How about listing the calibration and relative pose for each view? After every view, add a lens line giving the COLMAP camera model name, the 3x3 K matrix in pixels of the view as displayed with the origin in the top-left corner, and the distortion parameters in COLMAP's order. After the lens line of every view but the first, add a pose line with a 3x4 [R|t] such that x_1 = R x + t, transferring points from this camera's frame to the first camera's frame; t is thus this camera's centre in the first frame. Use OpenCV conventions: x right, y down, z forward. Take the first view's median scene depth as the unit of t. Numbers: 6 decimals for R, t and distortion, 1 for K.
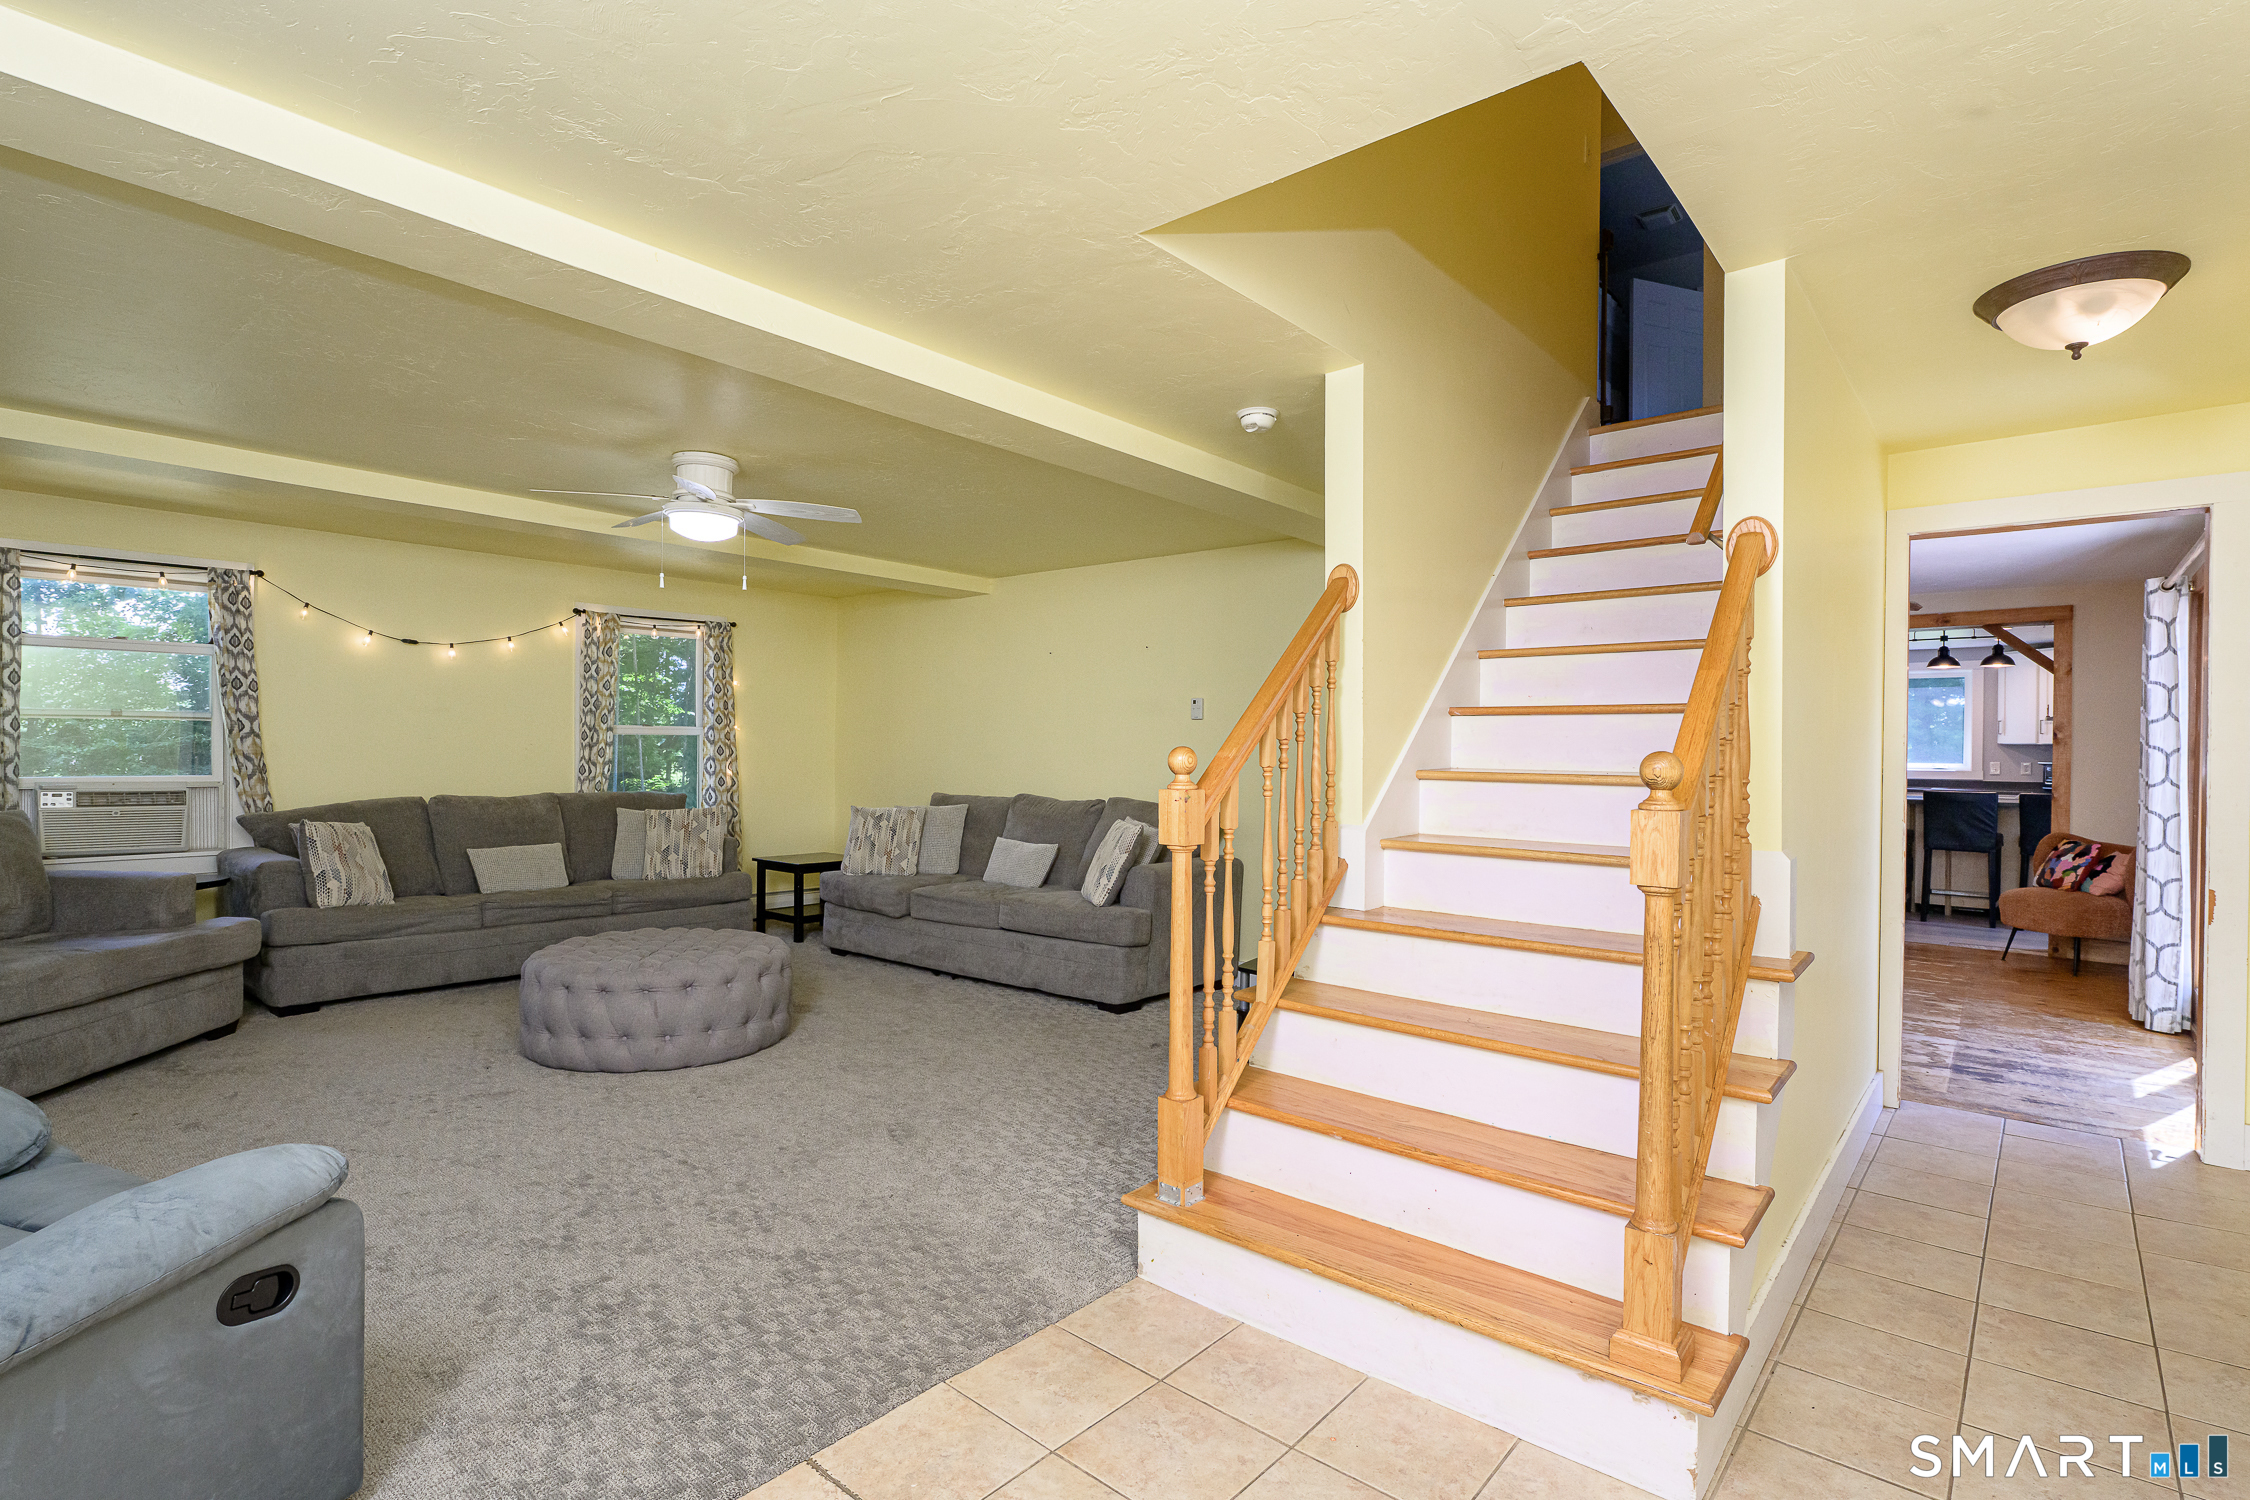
lens RADIAL K [[1086.1, 0, 1134.8], [0, 1086.1, 758.2], [0, 0, 1]] dist [-0.002761, -0.000977]
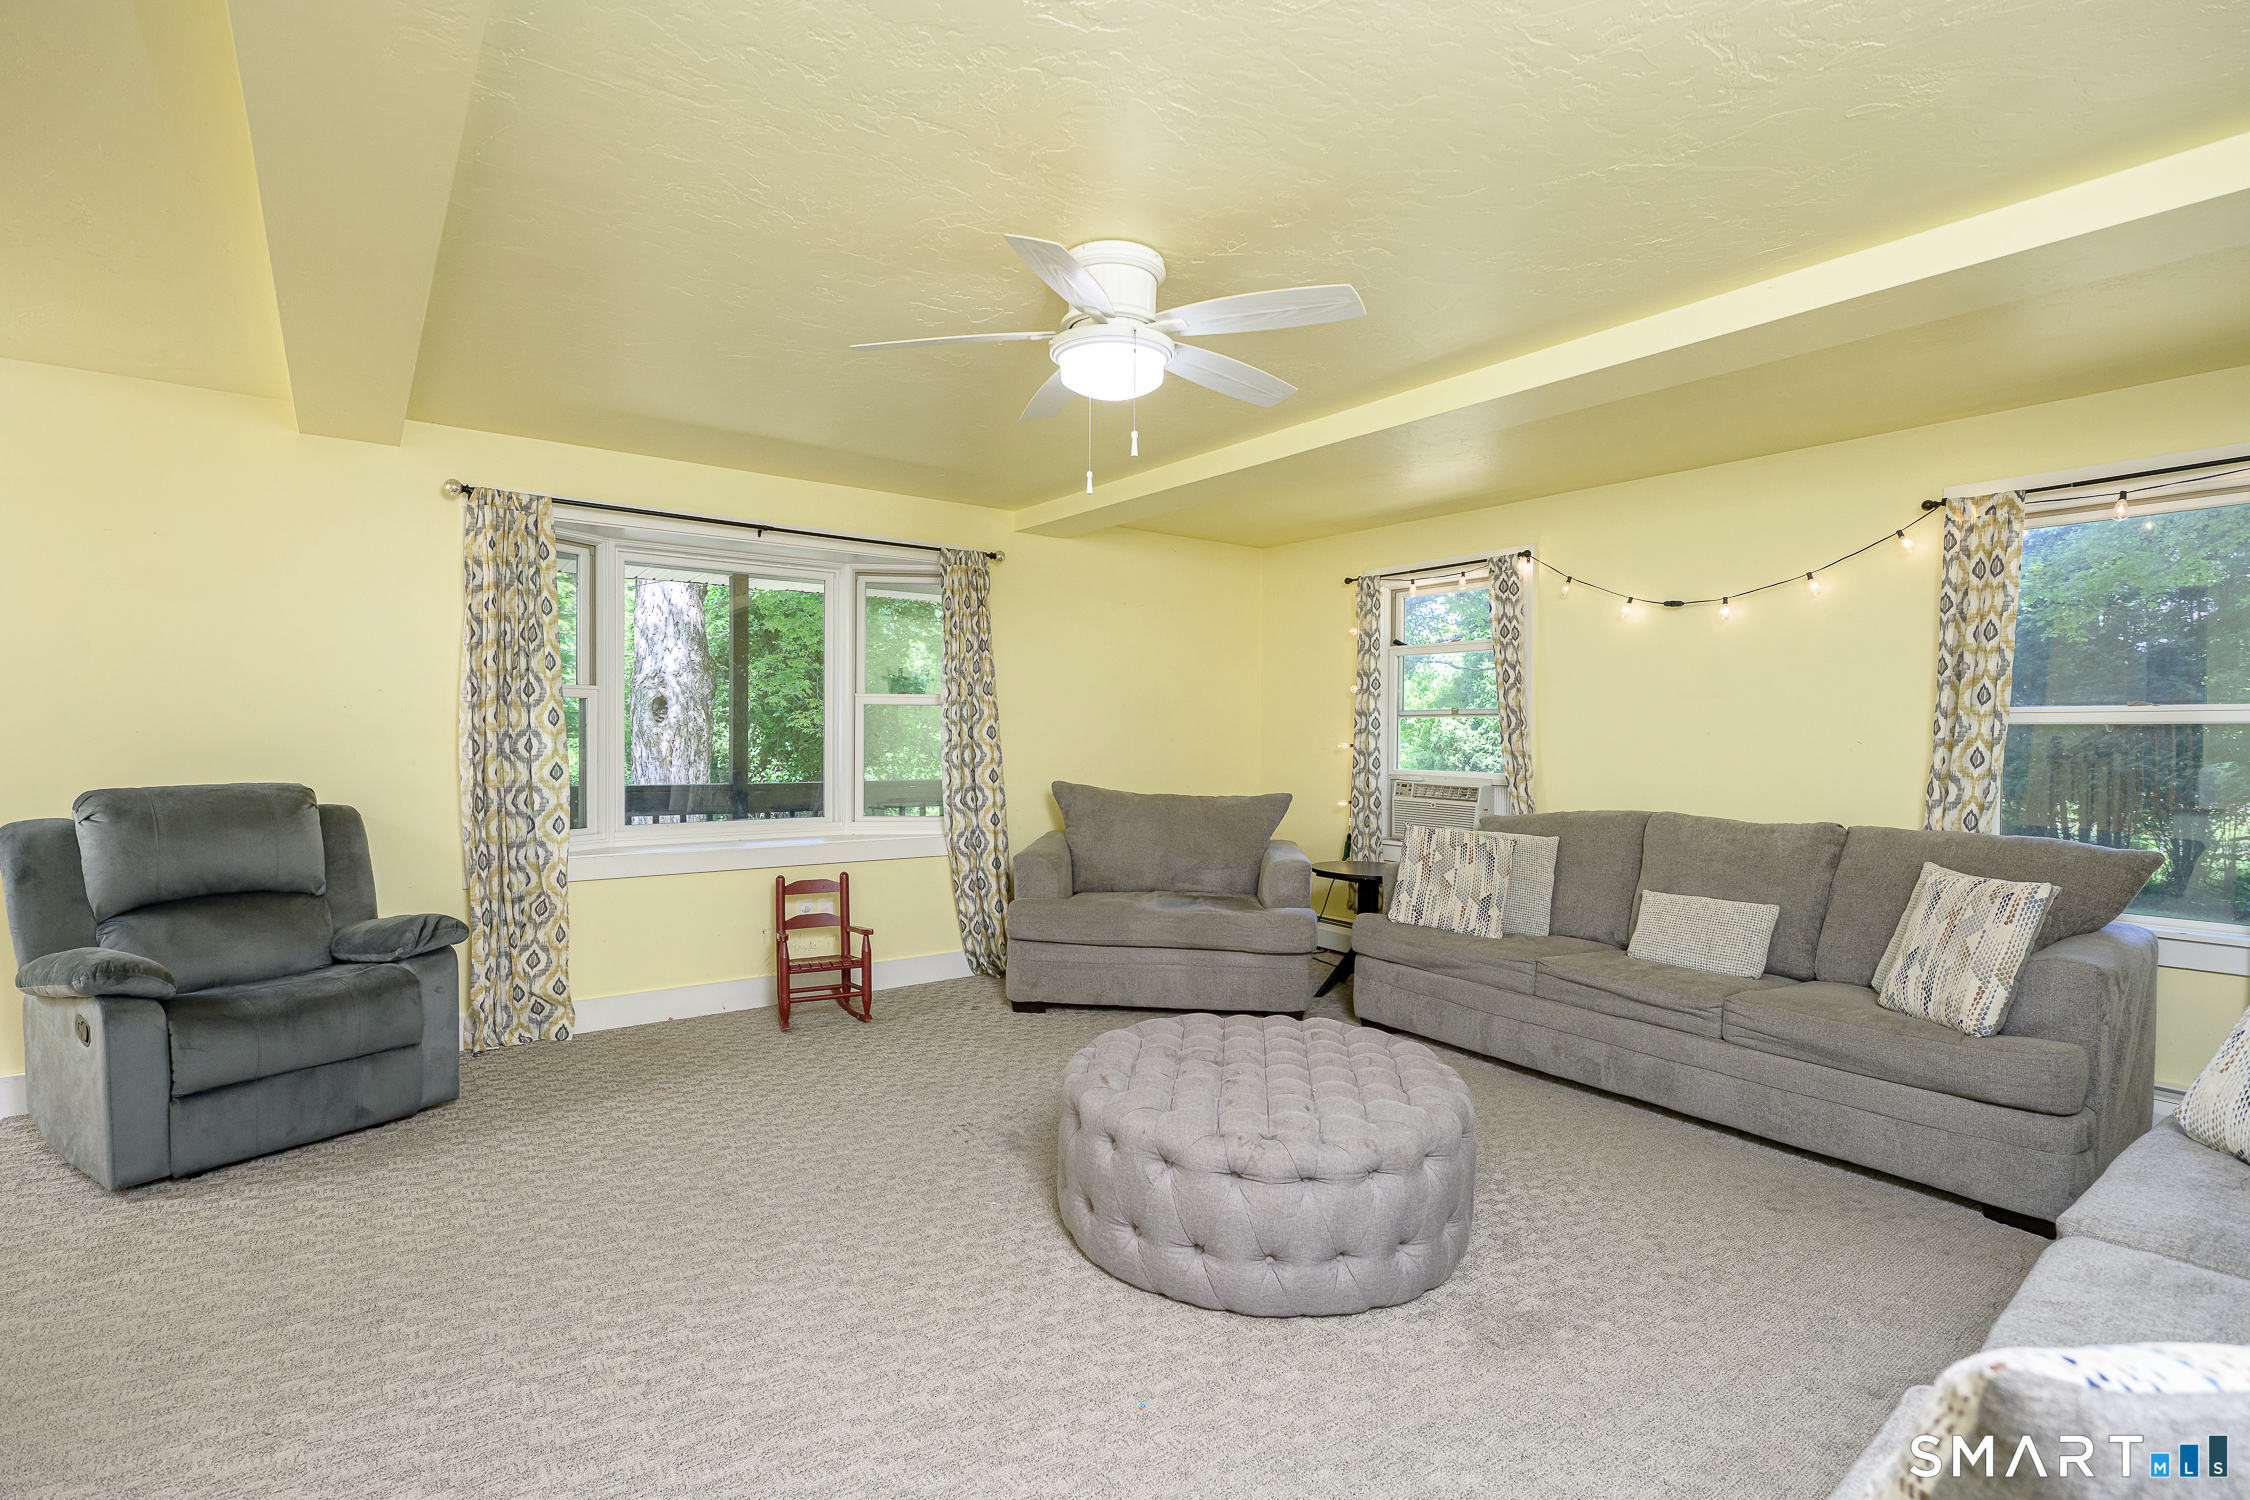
lens RADIAL K [[1064.6, 0, 1135.0], [0, 1064.6, 751.6], [0, 0, 1]] dist [-0.000098, -0.000327]
pose [[-0.229355, 0.005888, -0.973325, 0.131511], [-0.020747, 0.999725, 0.010936, -0.006548], [0.973122, 0.022701, -0.229170, 0.825231]]
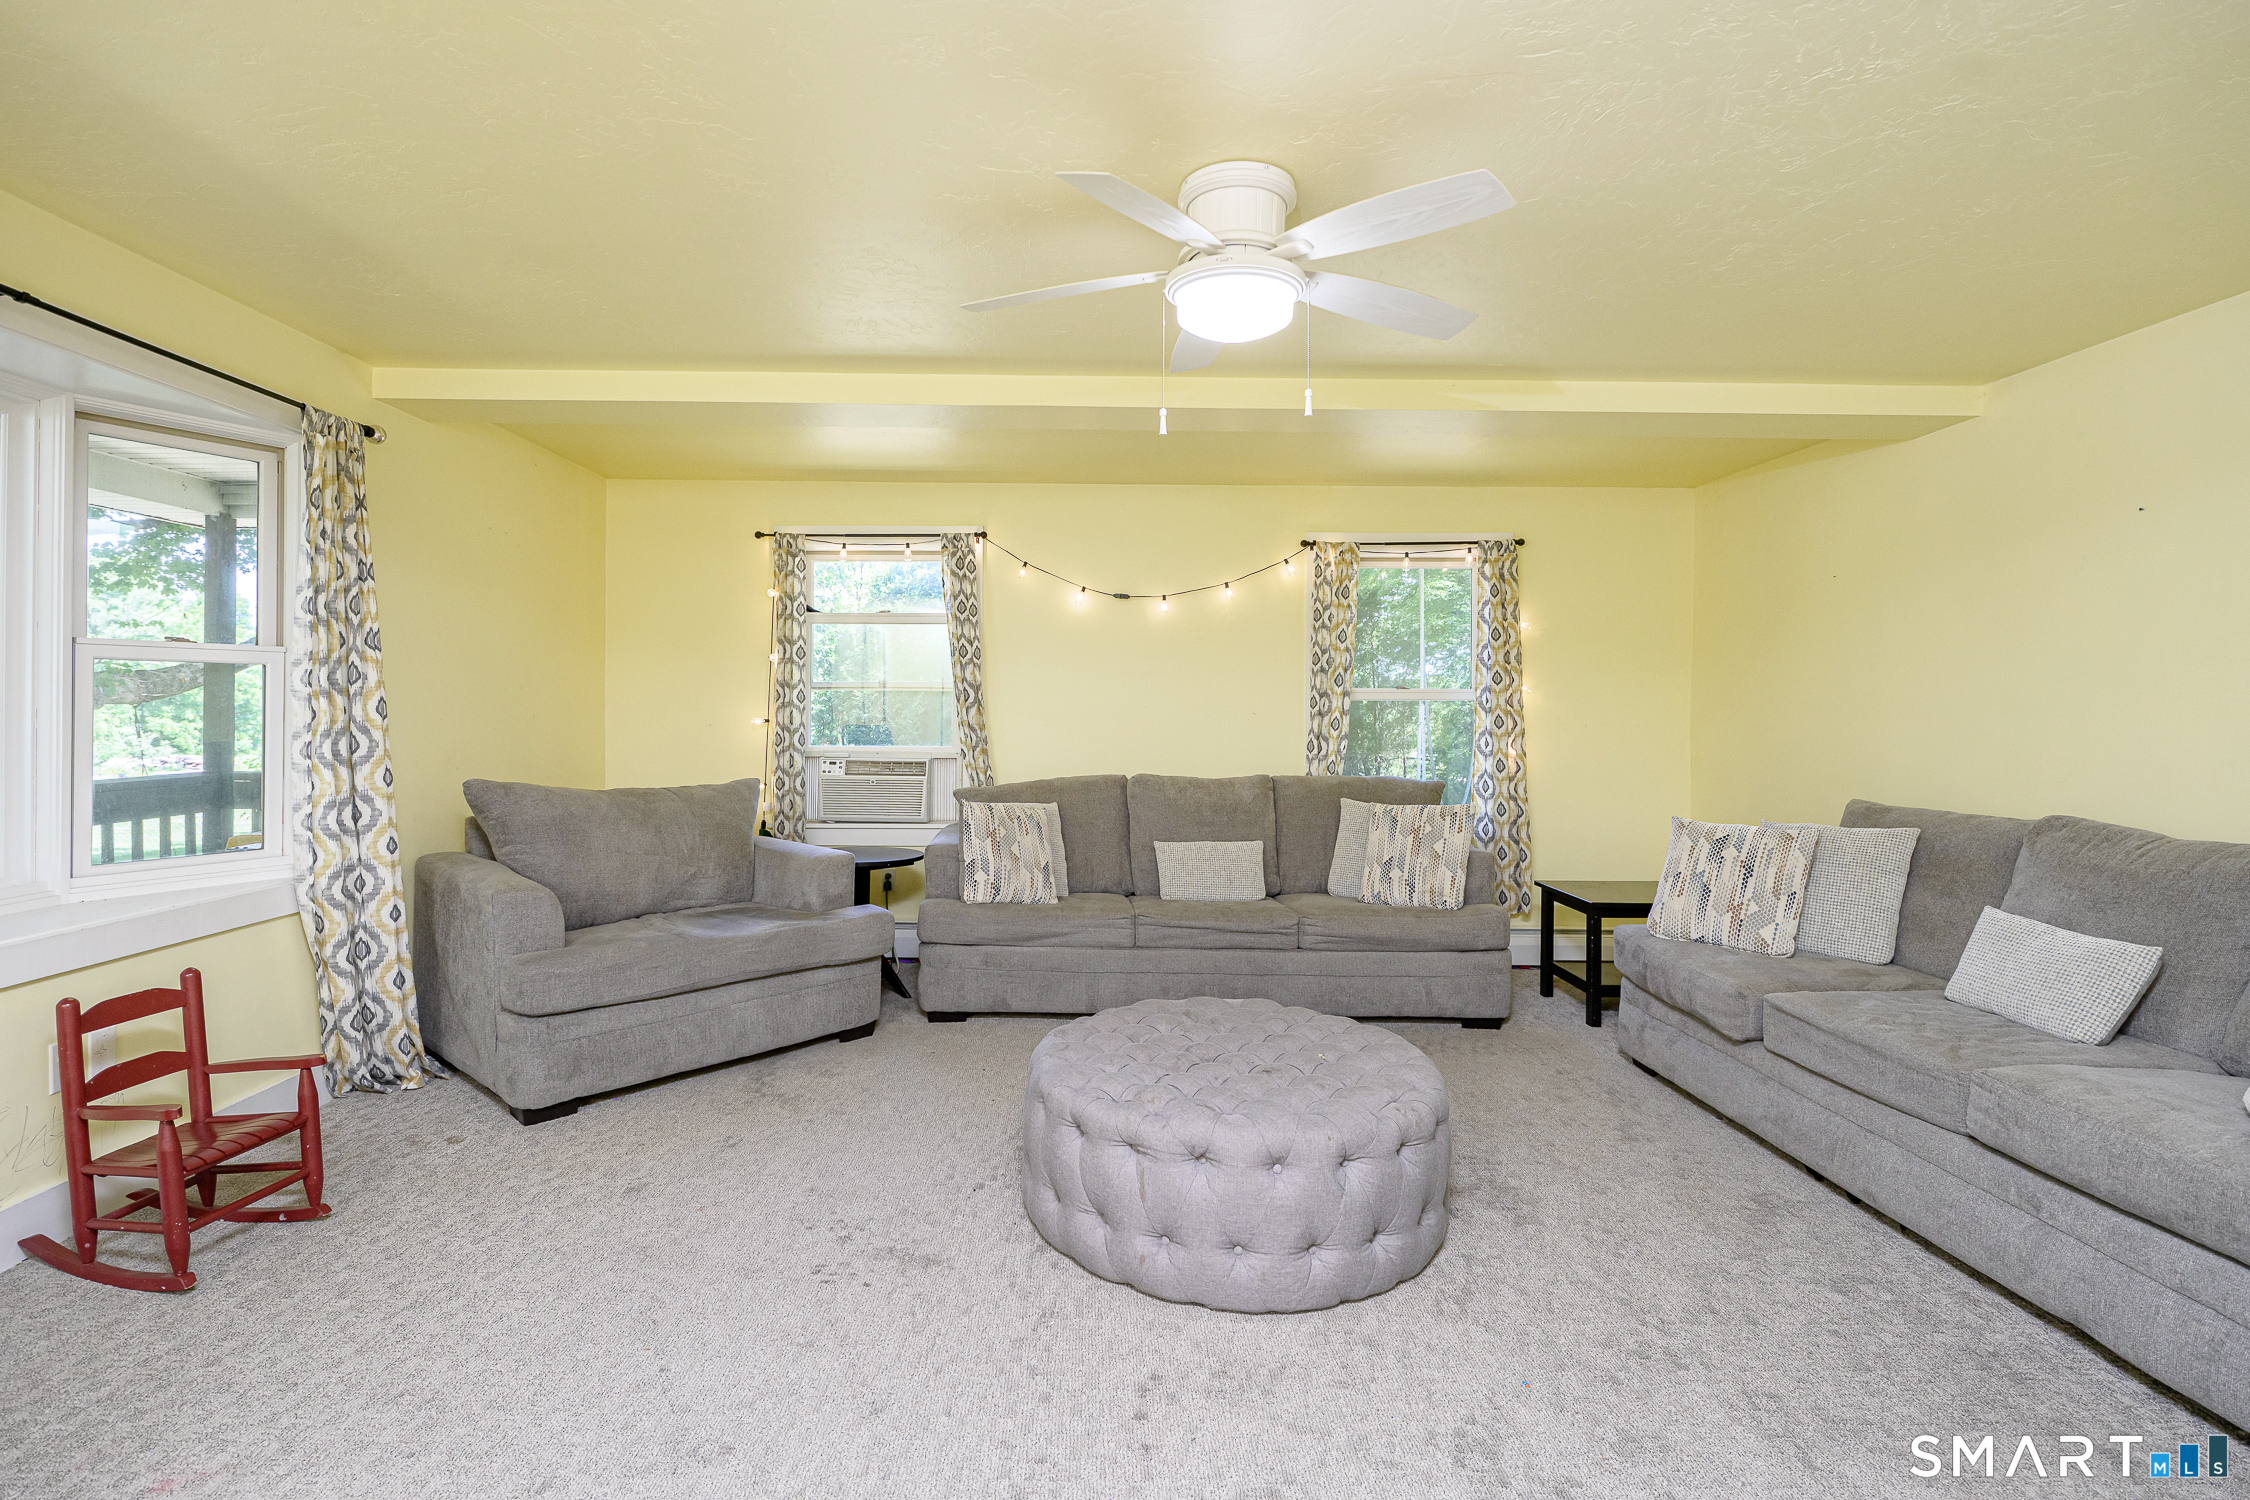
lens RADIAL K [[1080.5, 0, 1092.0], [0, 1080.5, 709.7], [0, 0, 1]] dist [-0.003381, -0.000186]
pose [[0.647400, -0.005107, -0.762134, -0.021359], [-0.006569, 0.999903, -0.012281, -0.005535], [0.762122, 0.012957, 0.647303, 0.427494]]
